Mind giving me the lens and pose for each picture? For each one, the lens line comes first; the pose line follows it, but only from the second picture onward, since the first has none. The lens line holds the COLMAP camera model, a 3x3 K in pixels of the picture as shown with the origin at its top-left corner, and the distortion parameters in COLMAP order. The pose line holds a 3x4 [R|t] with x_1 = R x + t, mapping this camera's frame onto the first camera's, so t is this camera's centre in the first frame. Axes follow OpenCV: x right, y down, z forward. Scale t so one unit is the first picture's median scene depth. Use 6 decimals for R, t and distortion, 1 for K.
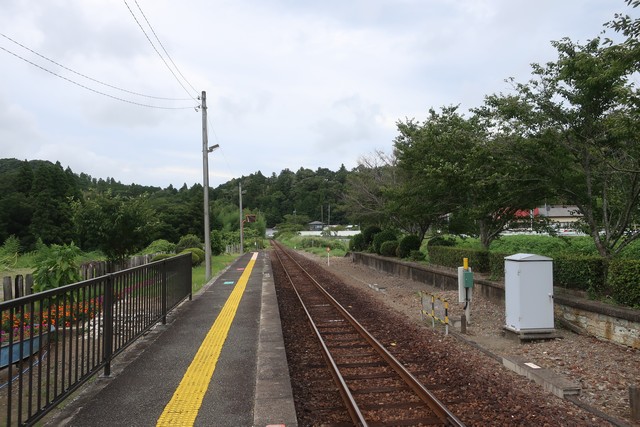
lens RADIAL K [[529.6, 0, 324.9], [0, 529.6, 216.6], [0, 0, 1]] dist [0.033056, -0.007908]
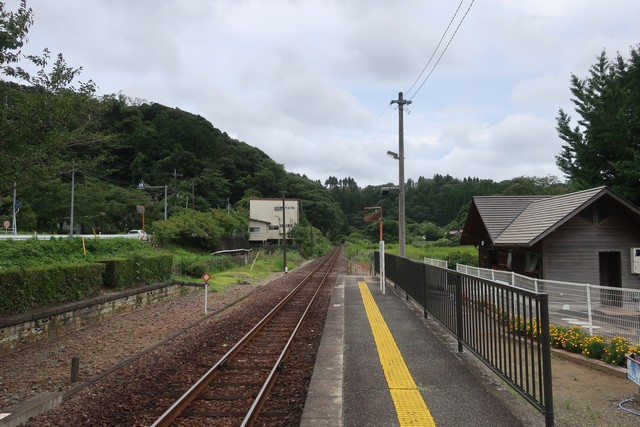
lens RADIAL K [[529.6, 0, 321.1], [0, 529.6, 214.6], [0, 0, 1]] dist [0.033056, -0.007908]
pose [[-0.987610, 0.024608, 0.154989, -0.047926], [0.010284, 0.995655, -0.092551, 0.014993], [-0.156593, -0.089810, -0.983571, 0.397355]]
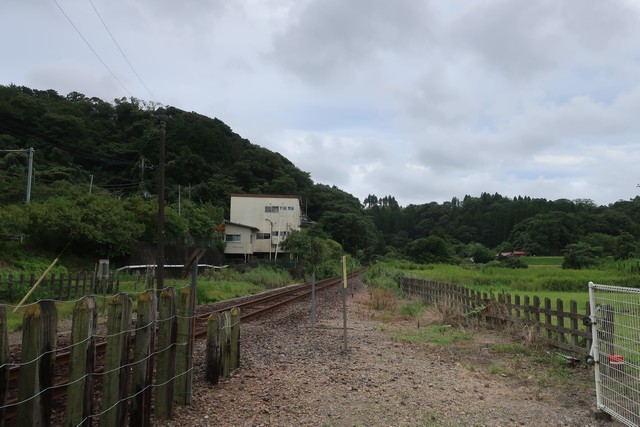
lens RADIAL K [[529.6, 0, 321.1], [0, 529.6, 212.8], [0, 0, 1]] dist [0.033056, -0.007908]
pose [[-0.972394, 0.026262, 0.231865, -0.046412], [-0.006101, 0.990445, -0.137770, 0.014230], [-0.233267, -0.135381, -0.962942, 0.318766]]
